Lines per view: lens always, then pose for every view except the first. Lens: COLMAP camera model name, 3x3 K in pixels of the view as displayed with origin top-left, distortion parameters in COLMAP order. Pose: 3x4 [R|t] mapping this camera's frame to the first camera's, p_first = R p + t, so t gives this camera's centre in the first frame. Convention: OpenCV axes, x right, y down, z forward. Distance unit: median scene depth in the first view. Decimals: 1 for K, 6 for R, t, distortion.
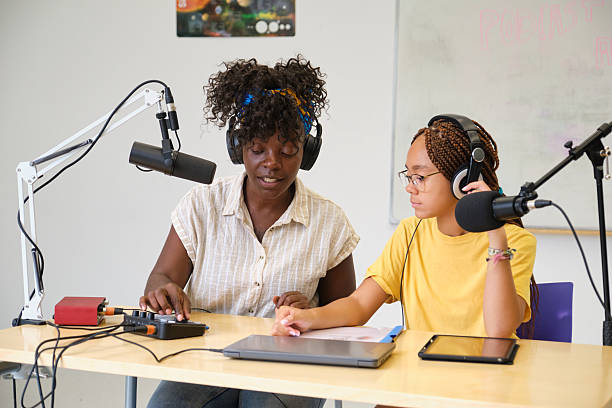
lens RADIAL K [[846.6, 0, 314.7], [0, 846.6, 212.2], [0, 0, 1]] dist [0.006640, 0.000000]
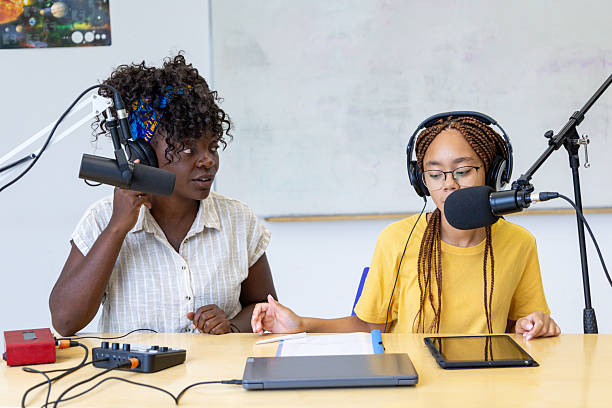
lens RADIAL K [[793.8, 0, 288.1], [0, 793.8, 206.6], [0, 0, 1]] dist [-0.000435, 0.000000]
pose [[0.980470, -0.062234, 0.186565, -0.161517], [0.062603, 0.998031, 0.003918, -0.016882], [-0.186441, 0.007838, 0.982435, 0.133046]]
